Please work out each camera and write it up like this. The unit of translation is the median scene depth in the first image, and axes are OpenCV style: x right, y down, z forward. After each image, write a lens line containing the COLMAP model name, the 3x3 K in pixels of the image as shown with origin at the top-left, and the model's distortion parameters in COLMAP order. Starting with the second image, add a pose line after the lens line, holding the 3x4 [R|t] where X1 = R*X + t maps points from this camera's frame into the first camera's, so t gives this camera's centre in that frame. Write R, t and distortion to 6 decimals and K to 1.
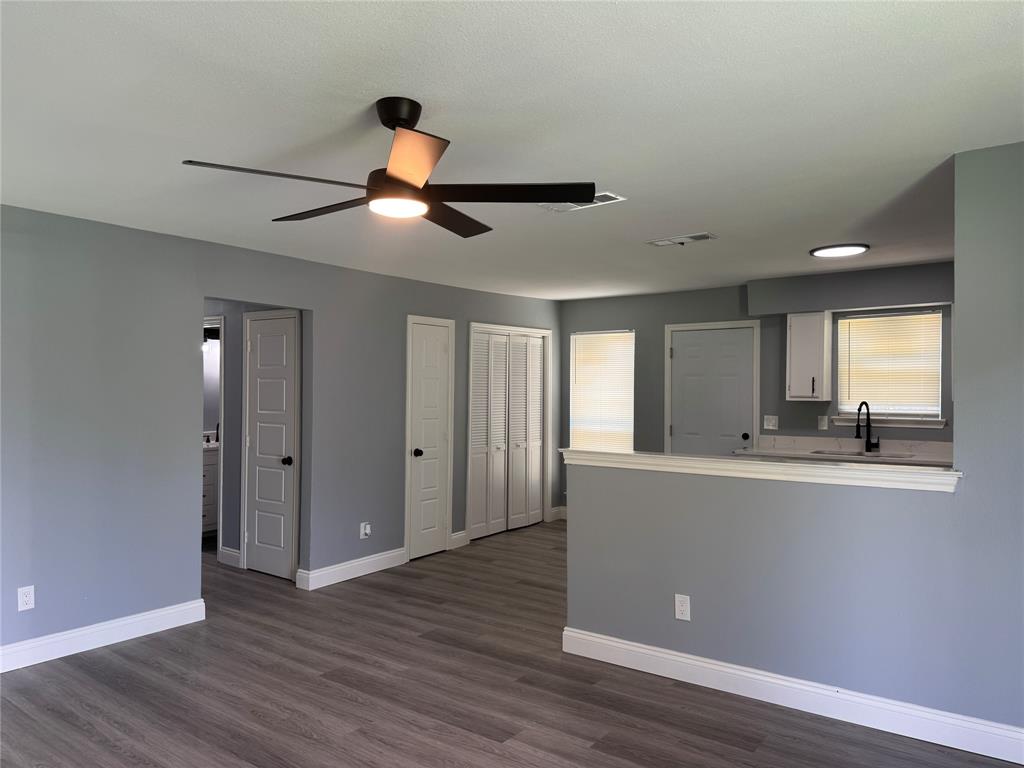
lens RADIAL K [[735.9, 0, 511.9], [0, 735.9, 384.9], [0, 0, 1]] dist [0.013259, -0.002230]
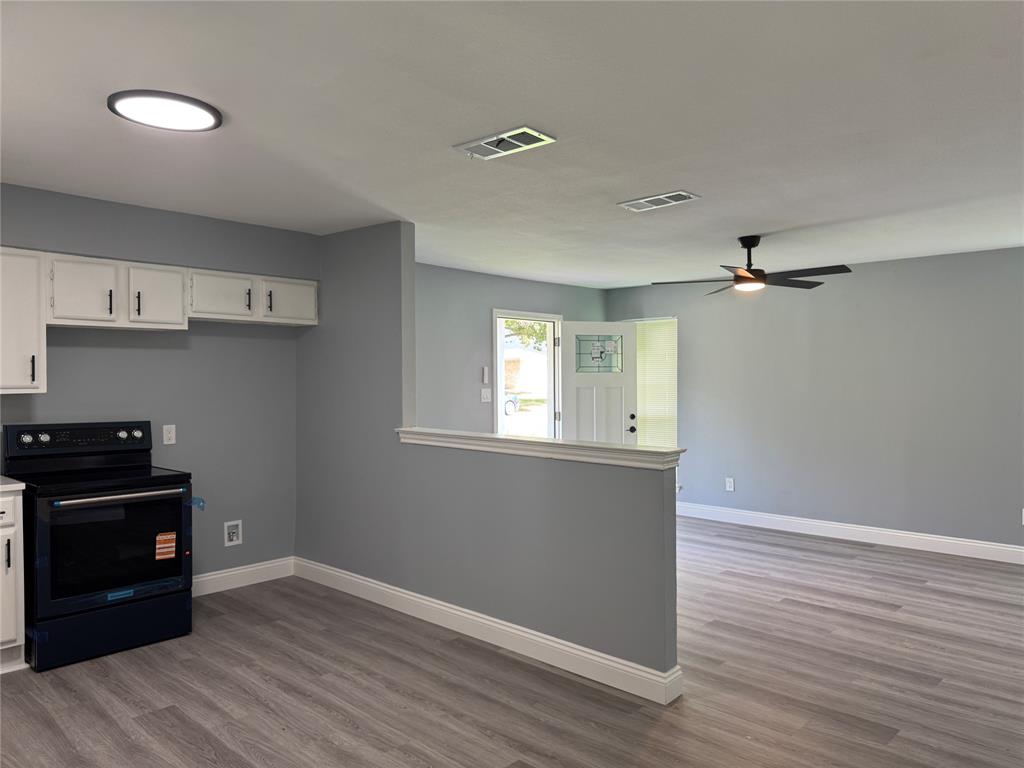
lens RADIAL K [[735.9, 0, 521.1], [0, 735.9, 382.4], [0, 0, 1]] dist [0.013259, -0.002230]
pose [[-0.995995, 0.000351, 0.089403, 0.173989], [0.000677, 0.999993, 0.003618, 0.012212], [-0.089401, 0.003664, -0.995989, 1.836100]]
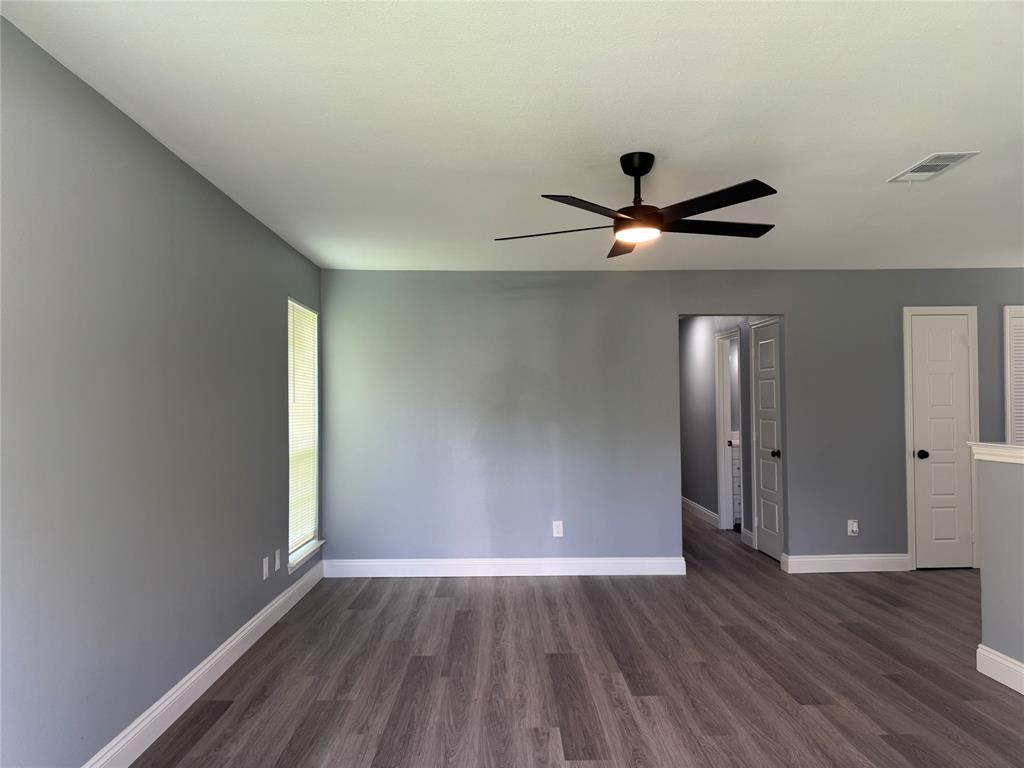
lens RADIAL K [[735.9, 0, 522.4], [0, 735.9, 386.9], [0, 0, 1]] dist [0.013259, -0.002230]
pose [[0.635958, -0.023208, -0.771374, 0.417984], [0.006367, 0.999671, -0.024828, 0.038422], [0.771697, 0.010879, 0.635897, 0.007703]]
